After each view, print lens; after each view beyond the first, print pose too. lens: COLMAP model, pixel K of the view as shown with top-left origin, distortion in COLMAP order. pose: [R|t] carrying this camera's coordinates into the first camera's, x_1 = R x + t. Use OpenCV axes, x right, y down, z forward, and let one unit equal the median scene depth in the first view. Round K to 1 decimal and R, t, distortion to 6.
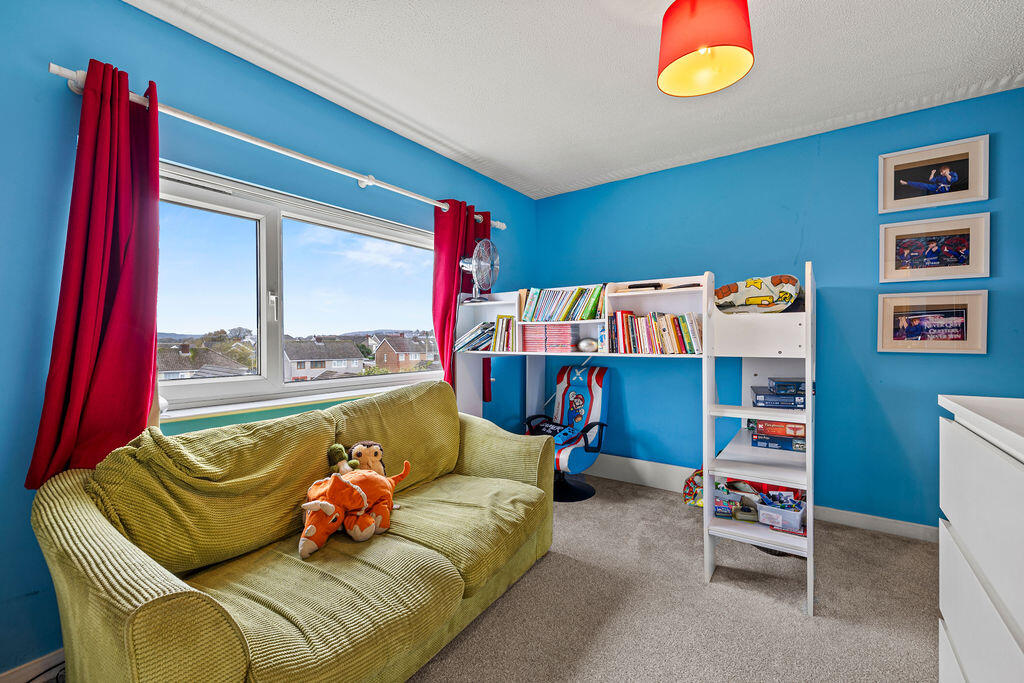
lens RADIAL K [[436.0, 0, 511.1], [0, 436.0, 348.2], [0, 0, 1]] dist [-0.003688, -0.000521]
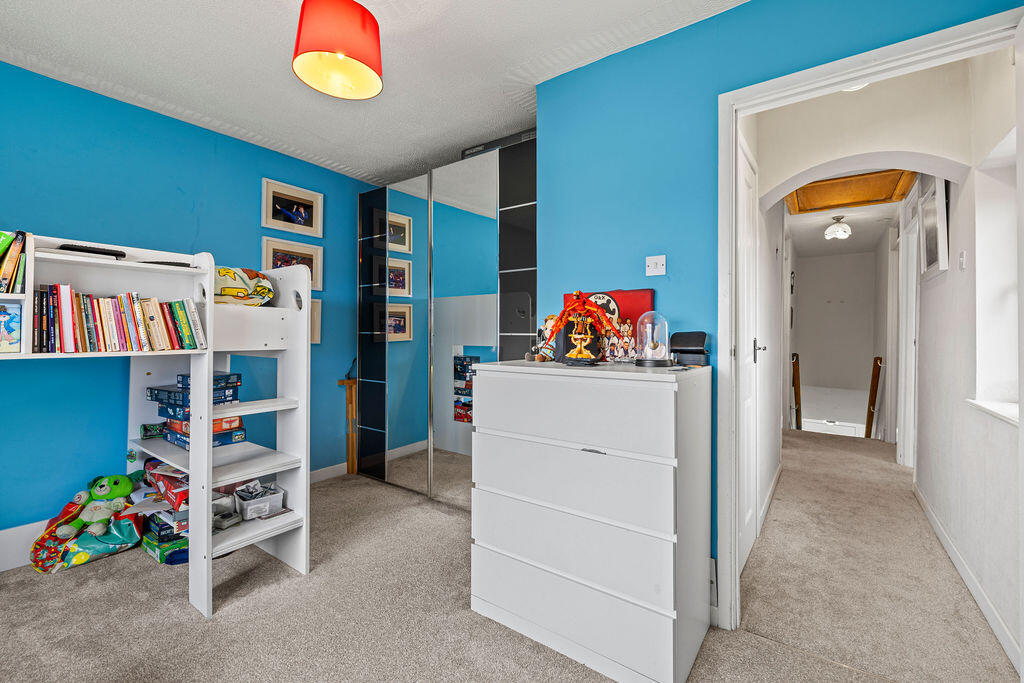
lens RADIAL K [[436.0, 0, 511.4], [0, 436.0, 335.6], [0, 0, 1]] dist [-0.003688, -0.000521]
pose [[-0.006056, 0.001718, 0.999980, -0.373972], [0.015038, 0.999886, -0.001627, -0.001985], [-0.999869, 0.015028, -0.006081, 0.376068]]
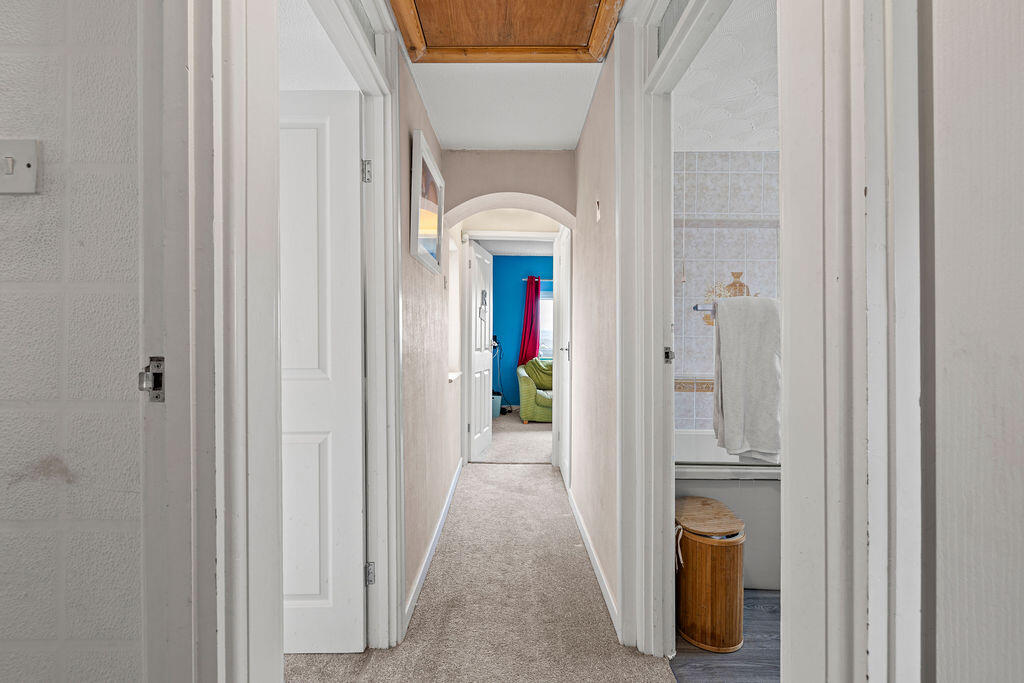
lens RADIAL K [[436.0, 0, 511.4], [0, 436.0, 339.8], [0, 0, 1]] dist [-0.003688, -0.000521]
pose [[0.588574, 0.001237, -0.808443, 0.706094], [-0.012926, 0.999885, -0.007880, 0.010934], [0.808340, 0.015088, 0.588522, -0.490980]]
